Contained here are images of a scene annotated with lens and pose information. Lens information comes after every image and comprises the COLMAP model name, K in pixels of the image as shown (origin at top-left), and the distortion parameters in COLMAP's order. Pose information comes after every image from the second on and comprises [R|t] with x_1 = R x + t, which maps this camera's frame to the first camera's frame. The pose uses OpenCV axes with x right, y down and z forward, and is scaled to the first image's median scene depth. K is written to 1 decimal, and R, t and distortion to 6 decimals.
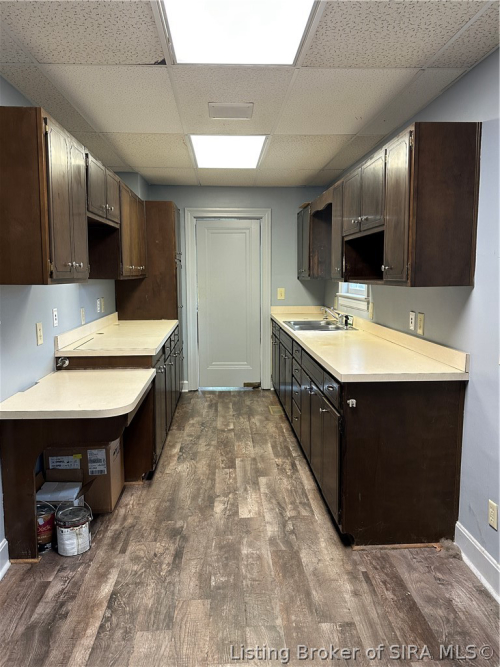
lens RADIAL K [[500.1, 0, 250.0], [0, 500.1, 333.5], [0, 0, 1]] dist [0.068725, -0.100439]
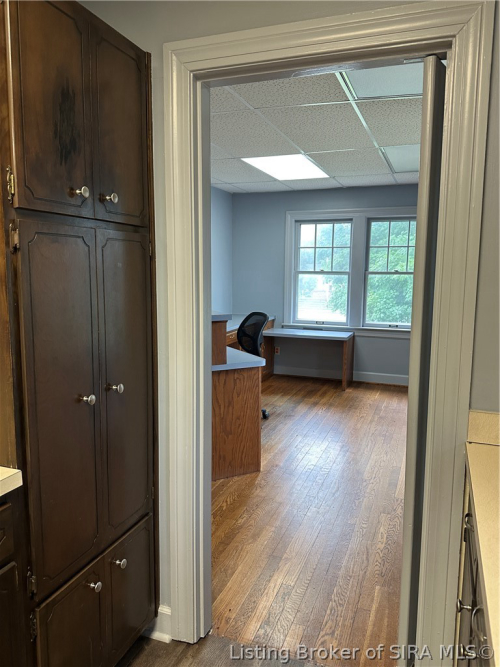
lens RADIAL K [[500.1, 0, 250.0], [0, 500.1, 333.5], [0, 0, 1]] dist [0.068725, -0.100439]
pose [[0.913402, 0.058956, -0.402766, 0.051406], [-0.055403, 0.998254, 0.020476, -0.112646], [0.403270, 0.003612, 0.915074, 0.909934]]
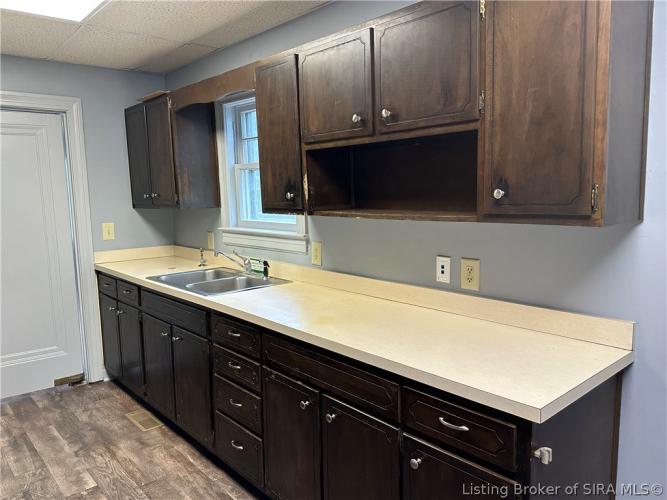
lens RADIAL K [[500.1, 0, 333.5], [0, 500.1, 250.0], [0, 0, 1]] dist [0.068725, -0.100439]
pose [[0.782943, -0.086256, 0.616084, -0.143885], [0.090814, 0.995579, 0.023978, -0.055505], [-0.615429, 0.037175, 0.787315, 0.380052]]
